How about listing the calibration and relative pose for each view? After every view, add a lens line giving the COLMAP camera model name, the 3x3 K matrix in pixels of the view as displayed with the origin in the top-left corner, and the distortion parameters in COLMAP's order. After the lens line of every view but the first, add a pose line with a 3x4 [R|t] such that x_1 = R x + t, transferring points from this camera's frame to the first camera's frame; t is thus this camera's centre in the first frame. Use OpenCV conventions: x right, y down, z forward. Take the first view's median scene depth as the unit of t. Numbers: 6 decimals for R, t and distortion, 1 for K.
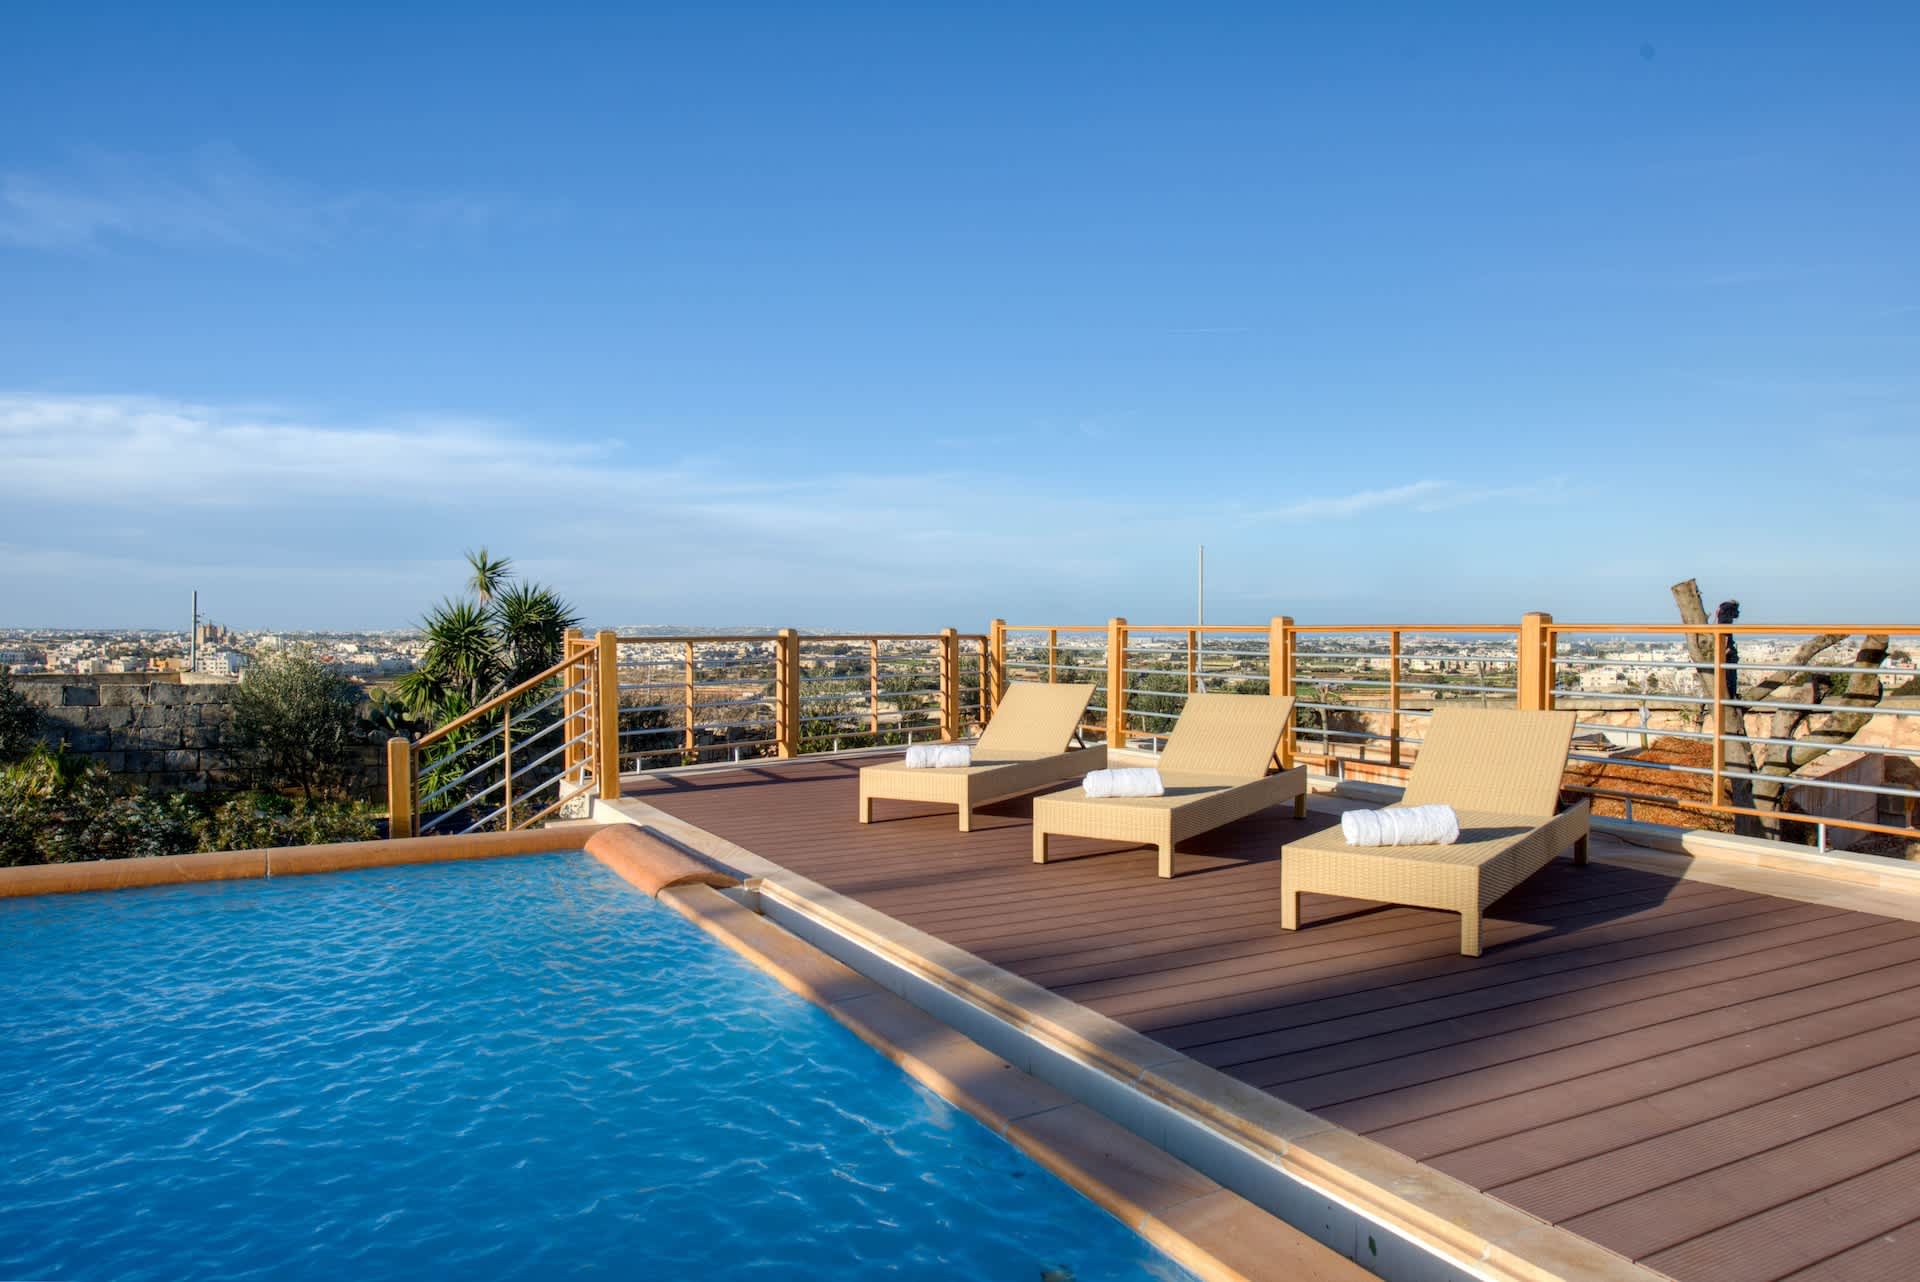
lens RADIAL K [[1288.0, 0, 952.7], [0, 1288.0, 634.4], [0, 0, 1]] dist [0.027415, 0.001299]
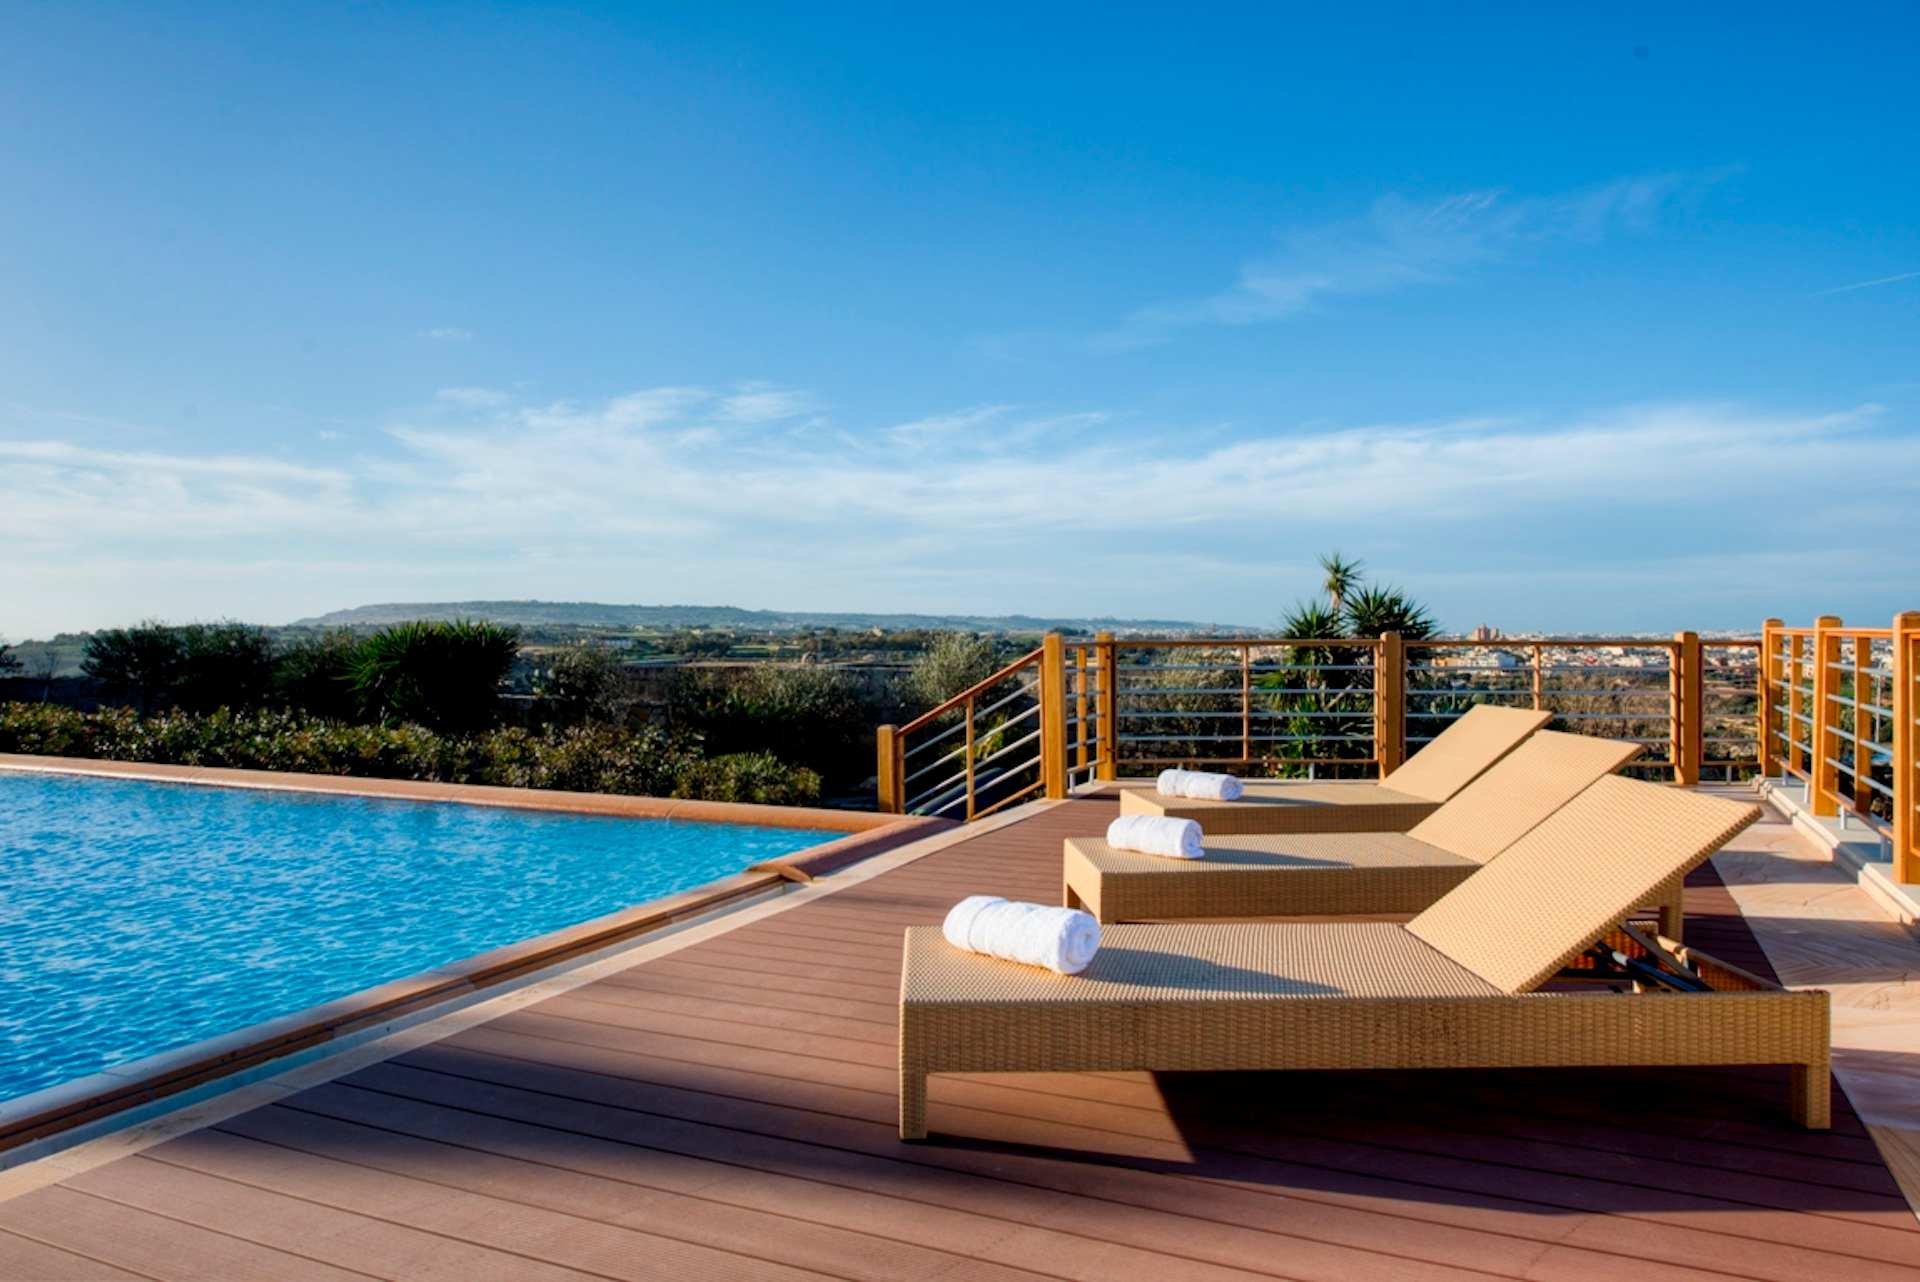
lens RADIAL K [[1287.9, 0, 991.8], [0, 1287.9, 638.7], [0, 0, 1]] dist [0.000809, 0.001056]
pose [[0.597893, 0.006161, -0.801552, 0.302553], [-0.005128, 0.999979, 0.003861, -0.001206], [0.801559, 0.001802, 0.597913, 0.211931]]
